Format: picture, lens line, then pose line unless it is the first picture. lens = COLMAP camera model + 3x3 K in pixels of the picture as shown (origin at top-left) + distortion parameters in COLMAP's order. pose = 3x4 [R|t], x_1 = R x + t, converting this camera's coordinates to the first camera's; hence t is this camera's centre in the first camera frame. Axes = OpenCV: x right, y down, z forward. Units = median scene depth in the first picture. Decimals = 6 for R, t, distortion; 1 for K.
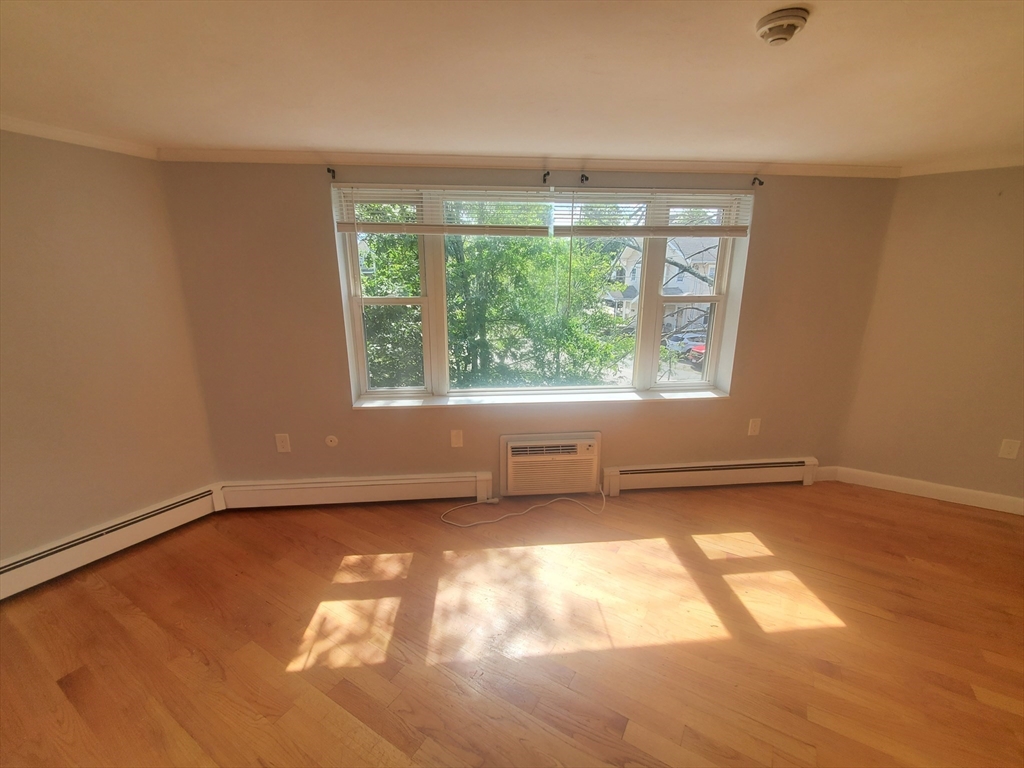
lens RADIAL K [[439.4, 0, 510.9], [0, 439.4, 400.0], [0, 0, 1]] dist [-0.000111, 0.000156]
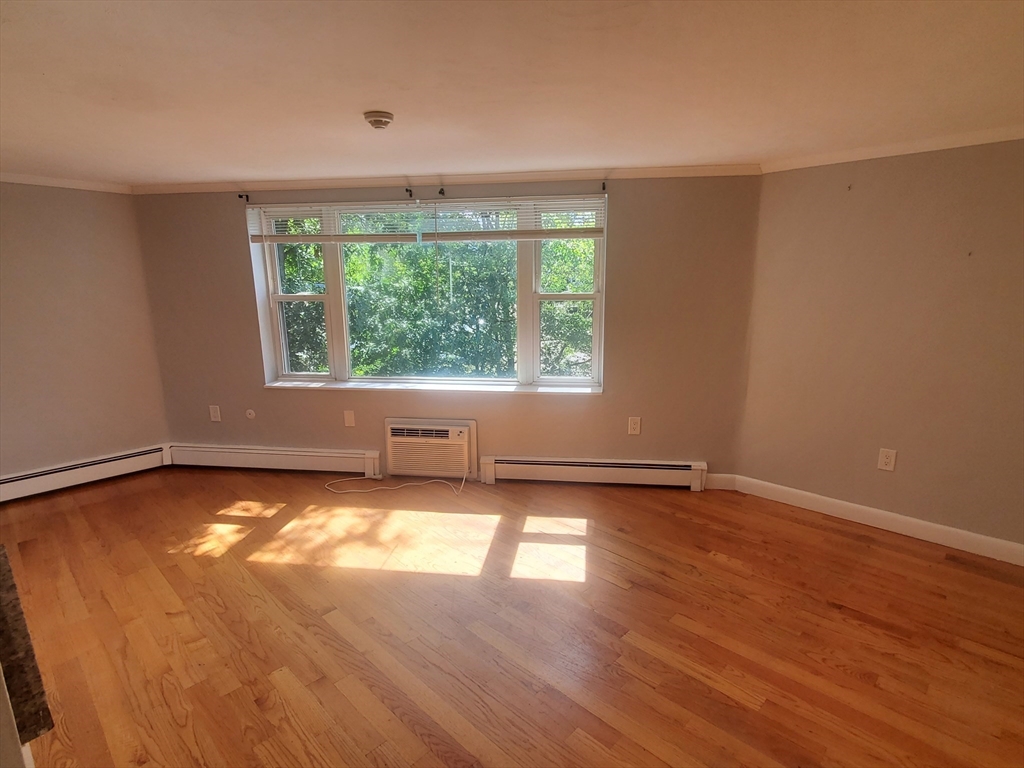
lens RADIAL K [[545.5, 0, 506.3], [0, 545.5, 399.9], [0, 0, 1]] dist [-0.000781, 0.001361]
pose [[0.971359, 0.044619, -0.233390, 0.610496], [-0.056810, 0.997335, -0.045774, 0.083134], [0.230726, 0.057722, 0.971305, -0.280481]]
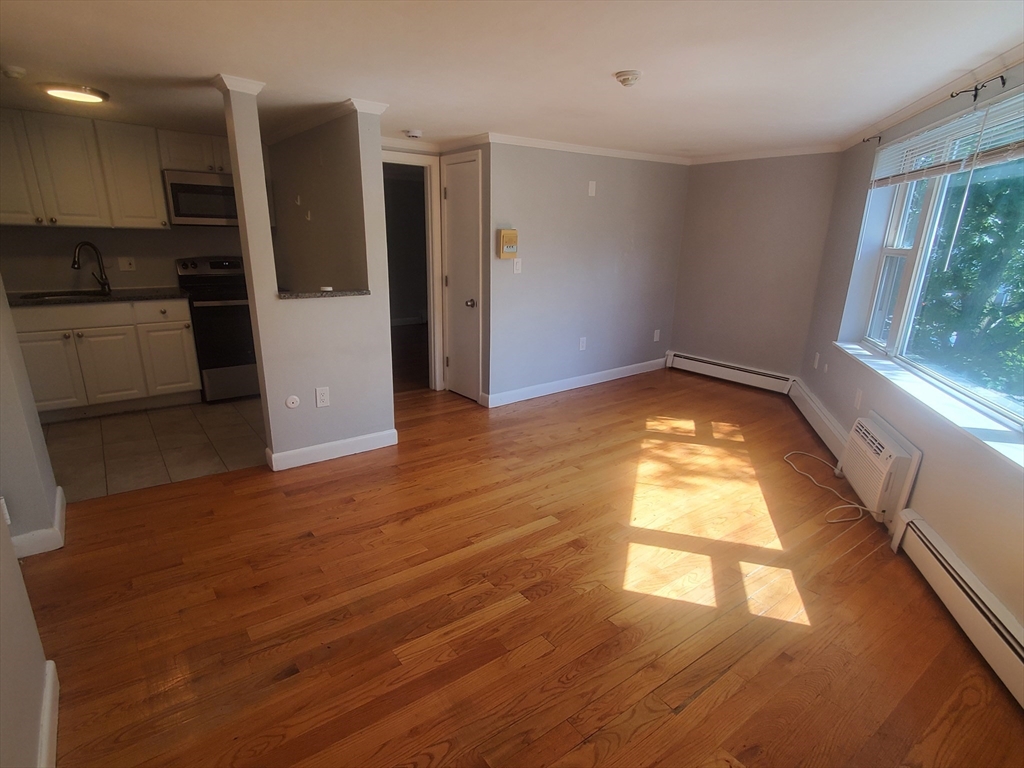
lens RADIAL K [[527.6, 0, 498.8], [0, 527.6, 403.9], [0, 0, 1]] dist [-0.026230, -0.000050]
pose [[-0.388647, 0.274821, -0.879447, 1.210290], [-0.267620, 0.879664, 0.393155, -0.142054], [0.881665, 0.388156, -0.268332, 0.641073]]
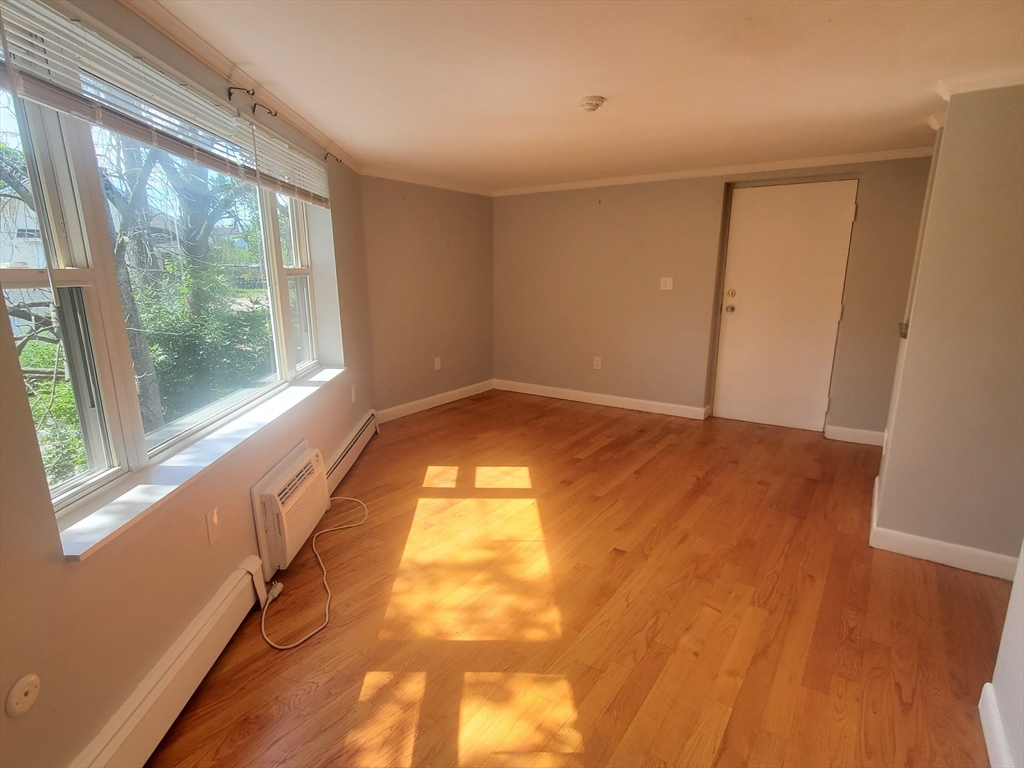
lens RADIAL K [[545.5, 0, 506.3], [0, 545.5, 399.9], [0, 0, 1]] dist [-0.000781, 0.001361]
pose [[0.066812, -0.234686, 0.969772, -0.741807], [0.276473, 0.938240, 0.208008, -0.101558], [-0.958696, 0.254219, 0.127570, 0.537811]]
